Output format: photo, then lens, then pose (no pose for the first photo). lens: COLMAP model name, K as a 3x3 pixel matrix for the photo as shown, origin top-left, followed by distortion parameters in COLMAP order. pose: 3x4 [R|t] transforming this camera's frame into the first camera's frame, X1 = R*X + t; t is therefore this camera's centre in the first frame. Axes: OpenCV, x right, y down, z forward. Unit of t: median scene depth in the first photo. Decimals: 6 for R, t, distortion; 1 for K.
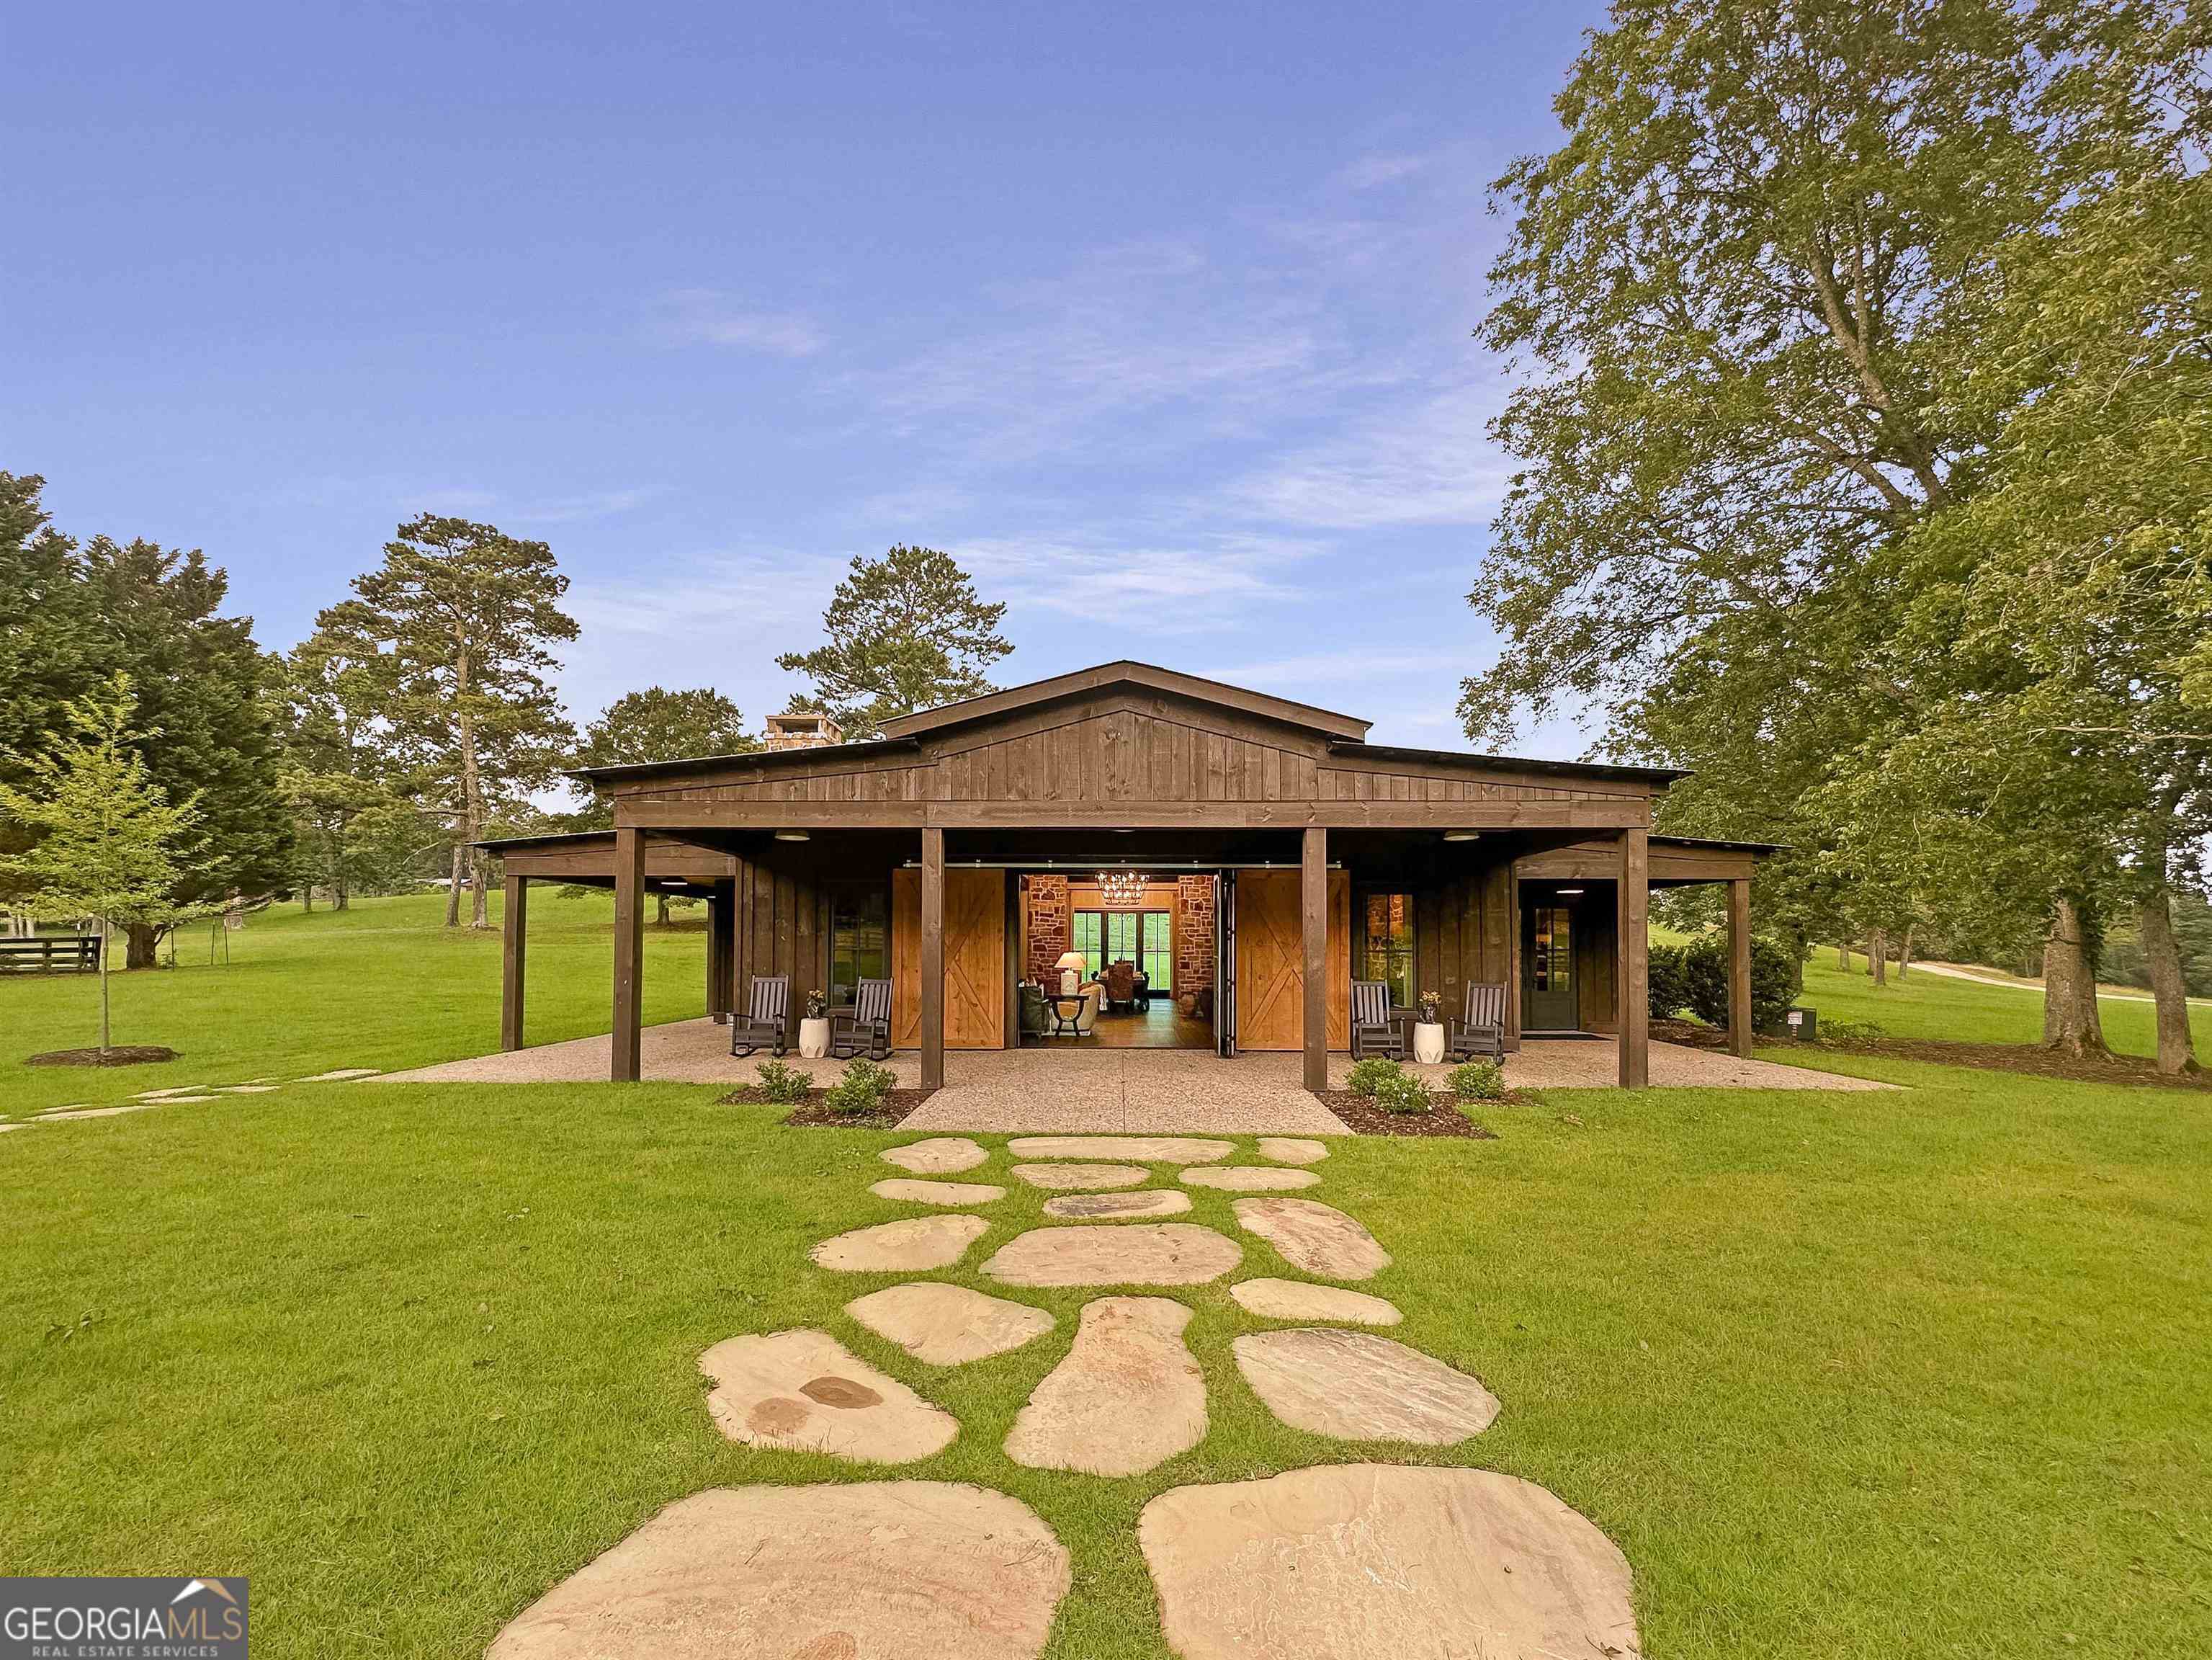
lens RADIAL K [[902.2, 0, 1117.3], [0, 902.2, 842.6], [0, 0, 1]] dist [-0.000931, 0.000464]
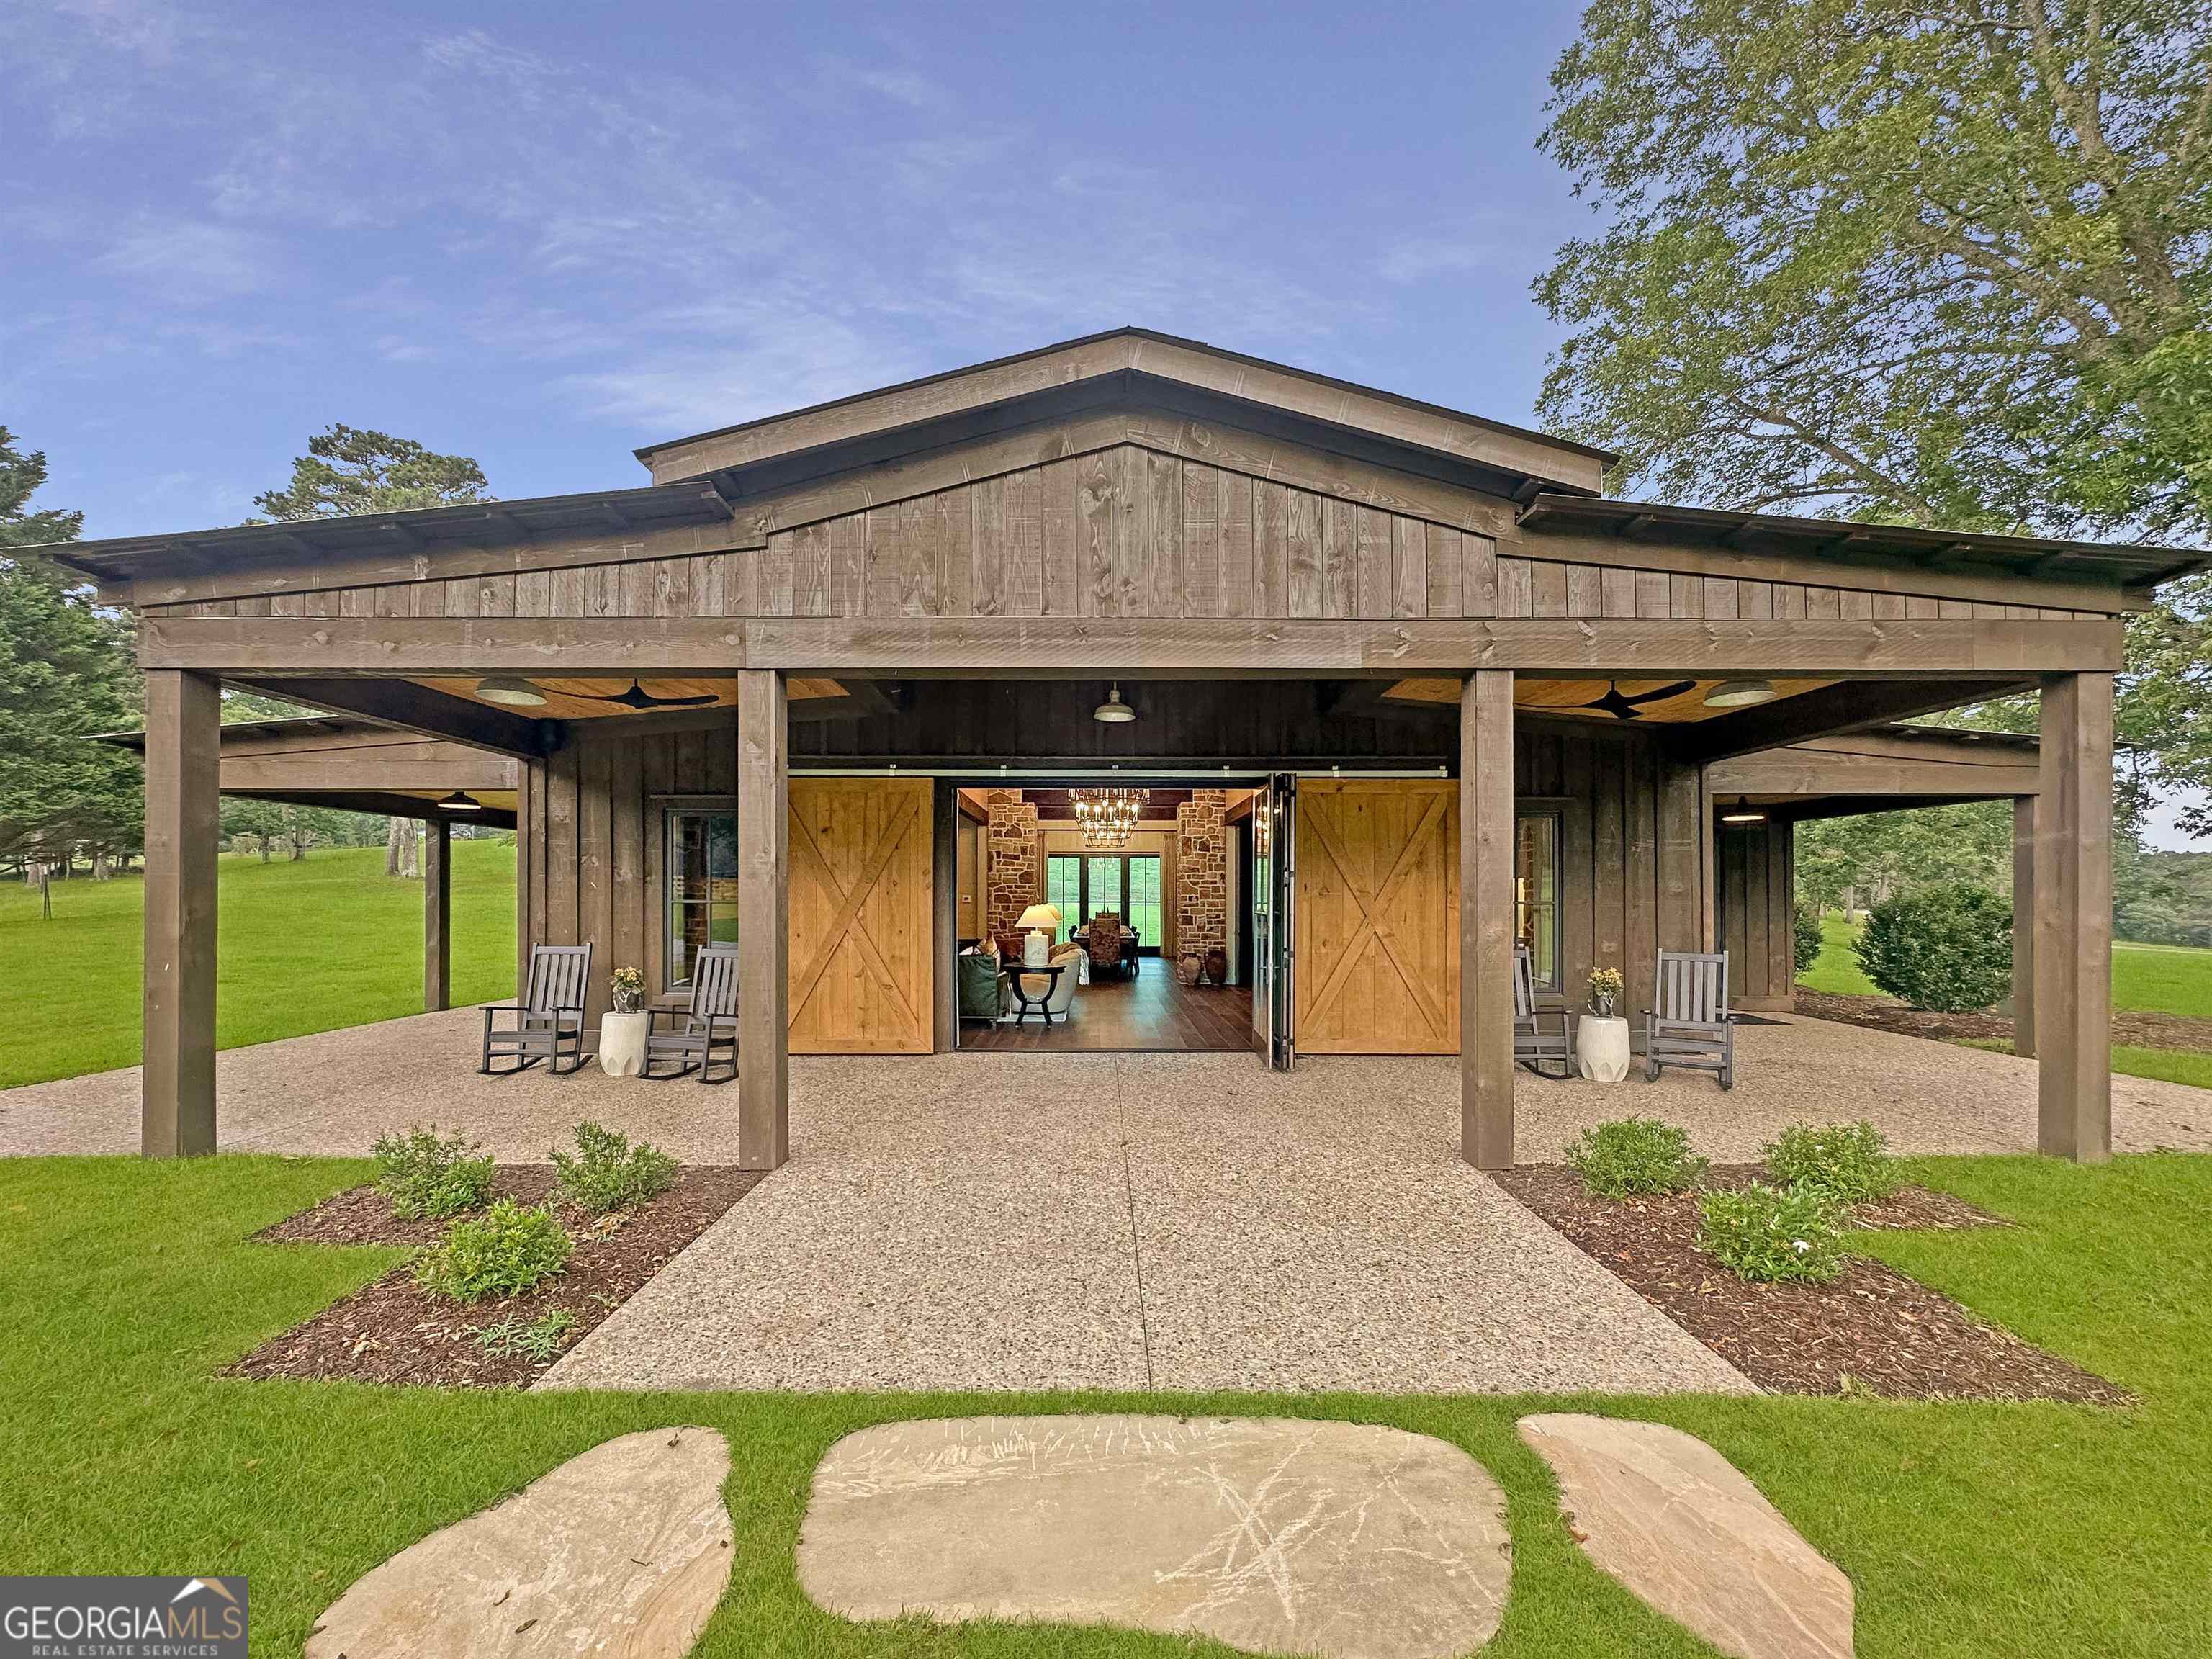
lens RADIAL K [[902.1, 0, 1097.0], [0, 902.1, 819.8], [0, 0, 1]] dist [-0.000931, 0.000464]
pose [[0.999996, -0.001614, 0.002162, -0.007126], [0.001548, 0.999545, 0.030123, 0.034305], [-0.002210, -0.030119, 0.999544, 0.301157]]
